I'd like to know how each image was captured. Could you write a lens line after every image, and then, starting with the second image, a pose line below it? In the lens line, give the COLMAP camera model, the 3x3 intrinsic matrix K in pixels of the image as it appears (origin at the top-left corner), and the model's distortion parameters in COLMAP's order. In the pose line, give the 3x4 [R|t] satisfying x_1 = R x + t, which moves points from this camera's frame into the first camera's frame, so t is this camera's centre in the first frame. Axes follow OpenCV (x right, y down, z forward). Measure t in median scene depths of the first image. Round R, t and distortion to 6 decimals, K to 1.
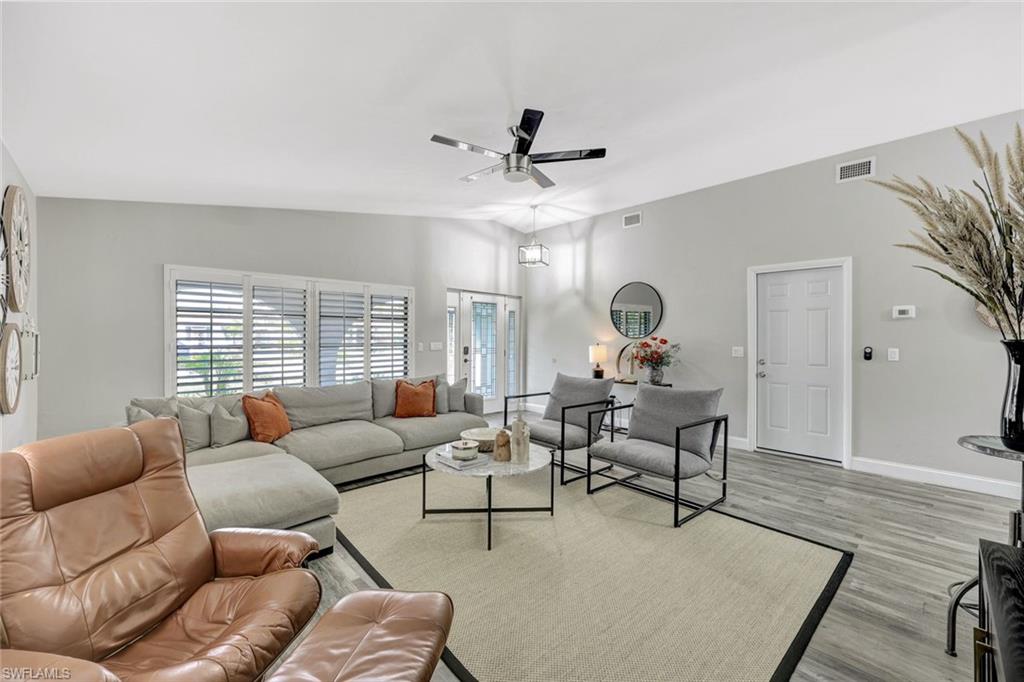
lens RADIAL K [[418.5, 0, 512.0], [0, 418.5, 341.0], [0, 0, 1]] dist [0.000003, 0.000105]
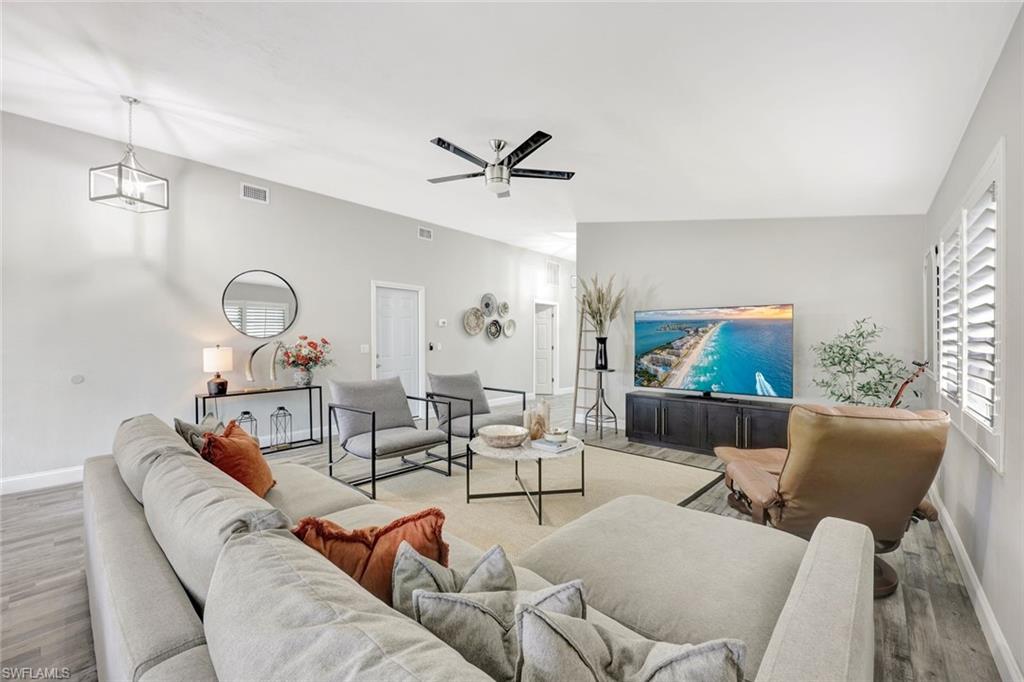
lens RADIAL K [[418.5, 0, 512.0], [0, 418.5, 341.0], [0, 0, 1]] dist [0.000003, 0.000105]
pose [[-0.105320, -0.006990, 0.994414, -0.716207], [0.013207, 0.999877, 0.008427, -0.000689], [-0.994351, 0.014021, -0.105215, 0.726990]]
